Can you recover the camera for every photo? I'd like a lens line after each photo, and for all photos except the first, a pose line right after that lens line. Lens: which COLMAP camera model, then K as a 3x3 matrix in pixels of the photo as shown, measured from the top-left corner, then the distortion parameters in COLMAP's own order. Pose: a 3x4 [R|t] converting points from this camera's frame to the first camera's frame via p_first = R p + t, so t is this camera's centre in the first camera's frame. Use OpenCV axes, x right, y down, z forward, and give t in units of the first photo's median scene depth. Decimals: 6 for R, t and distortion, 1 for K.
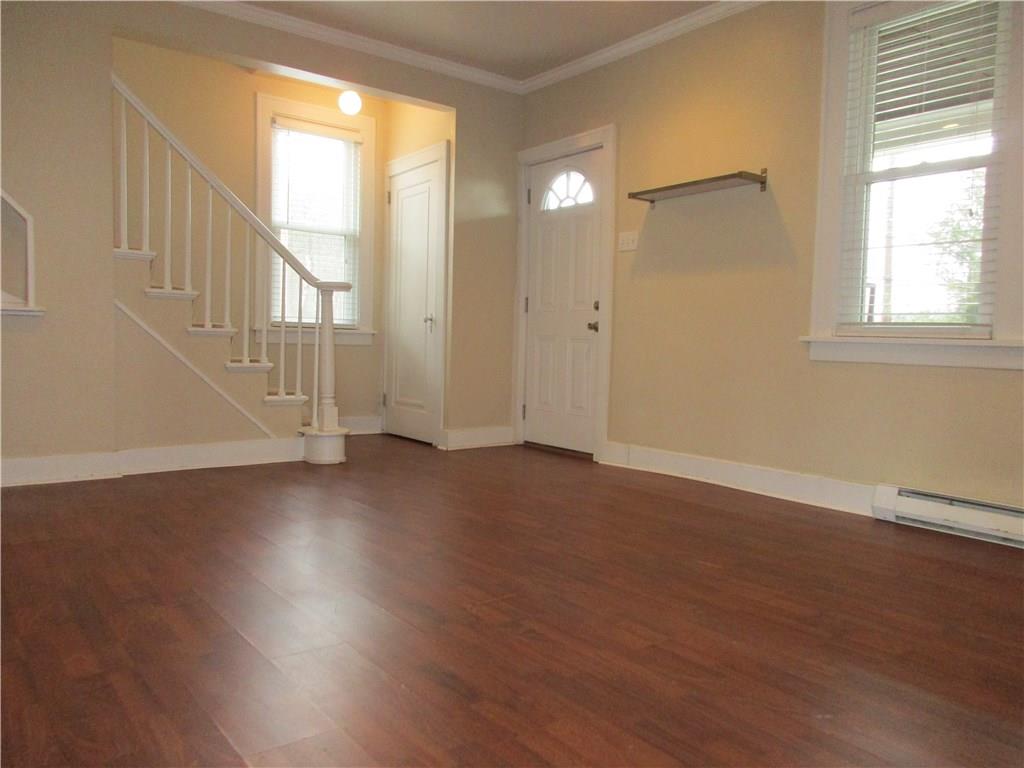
lens RADIAL K [[771.6, 0, 513.7], [0, 771.6, 377.7], [0, 0, 1]] dist [0.011288, 0.002559]
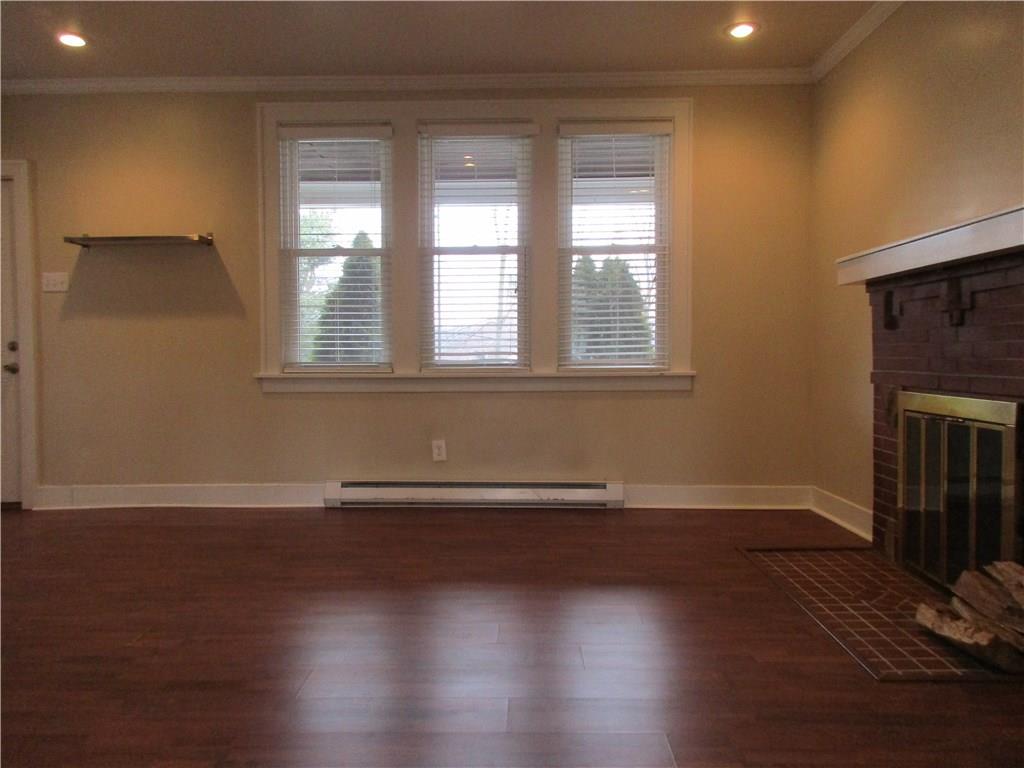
lens RADIAL K [[771.6, 0, 513.7], [0, 771.6, 377.7], [0, 0, 1]] dist [0.011288, 0.002559]
pose [[0.623922, -0.058202, 0.779316, -0.240299], [0.061492, 0.997787, 0.025287, -0.038377], [-0.779063, 0.032145, 0.626121, -0.071489]]
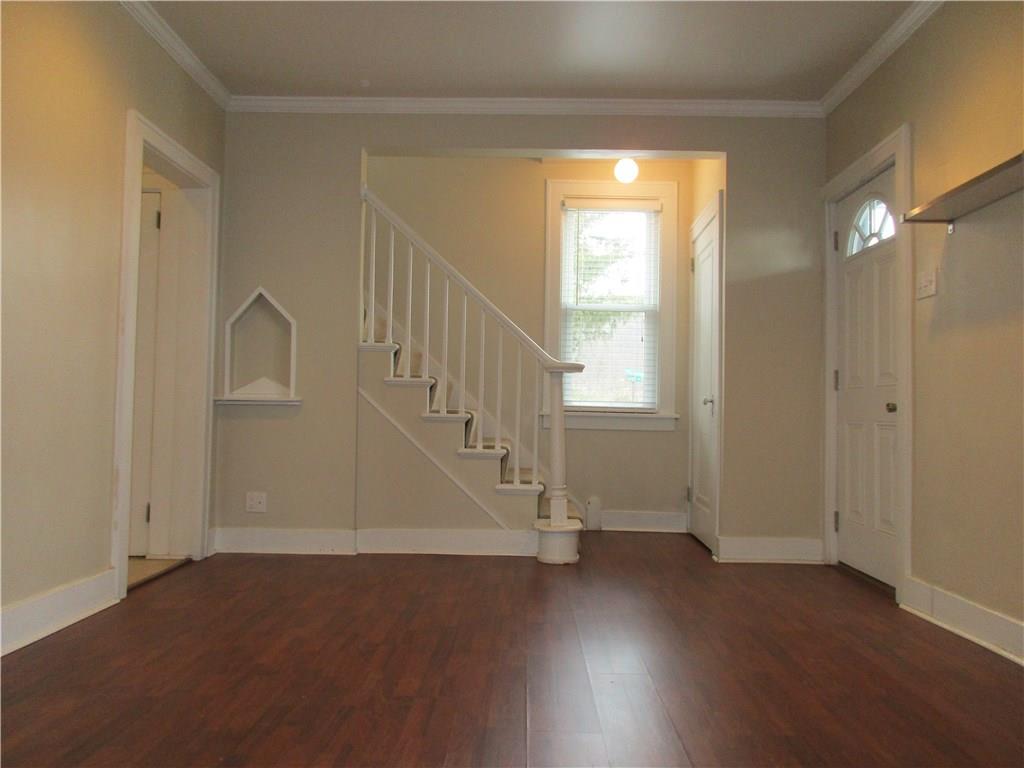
lens RADIAL K [[771.6, 0, 513.7], [0, 771.6, 377.7], [0, 0, 1]] dist [0.011288, 0.002559]
pose [[0.784391, -0.035698, -0.619238, 0.255876], [-0.030223, 0.994957, -0.095642, -0.014613], [0.619530, 0.093736, 0.779357, 0.219161]]
